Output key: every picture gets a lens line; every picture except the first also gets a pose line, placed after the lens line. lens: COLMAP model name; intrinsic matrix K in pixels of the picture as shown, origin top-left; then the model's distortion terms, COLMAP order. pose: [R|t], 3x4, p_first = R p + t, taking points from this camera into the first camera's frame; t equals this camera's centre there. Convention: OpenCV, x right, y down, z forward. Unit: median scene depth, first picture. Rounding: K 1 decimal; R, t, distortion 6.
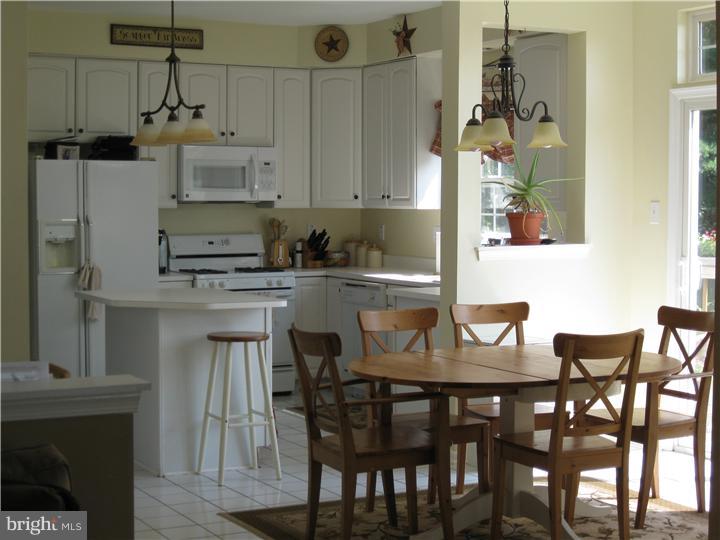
lens RADIAL K [[1386.9, 0, 359.5], [0, 1386.9, 248.6], [0, 0, 1]] dist [-0.018772, -0.135610]
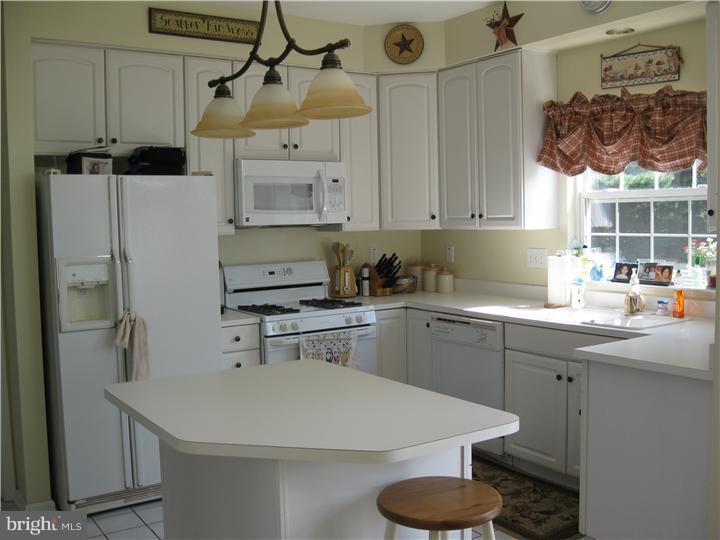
lens RADIAL K [[730.4, 0, 360.0], [0, 730.4, 270.0], [0, 0, 1]] dist [-0.075529, 0.017562]
pose [[0.993703, -0.028473, 0.108364, -0.104742], [0.024720, 0.999053, 0.035816, -0.021802], [-0.109281, -0.032912, 0.993466, 0.553502]]
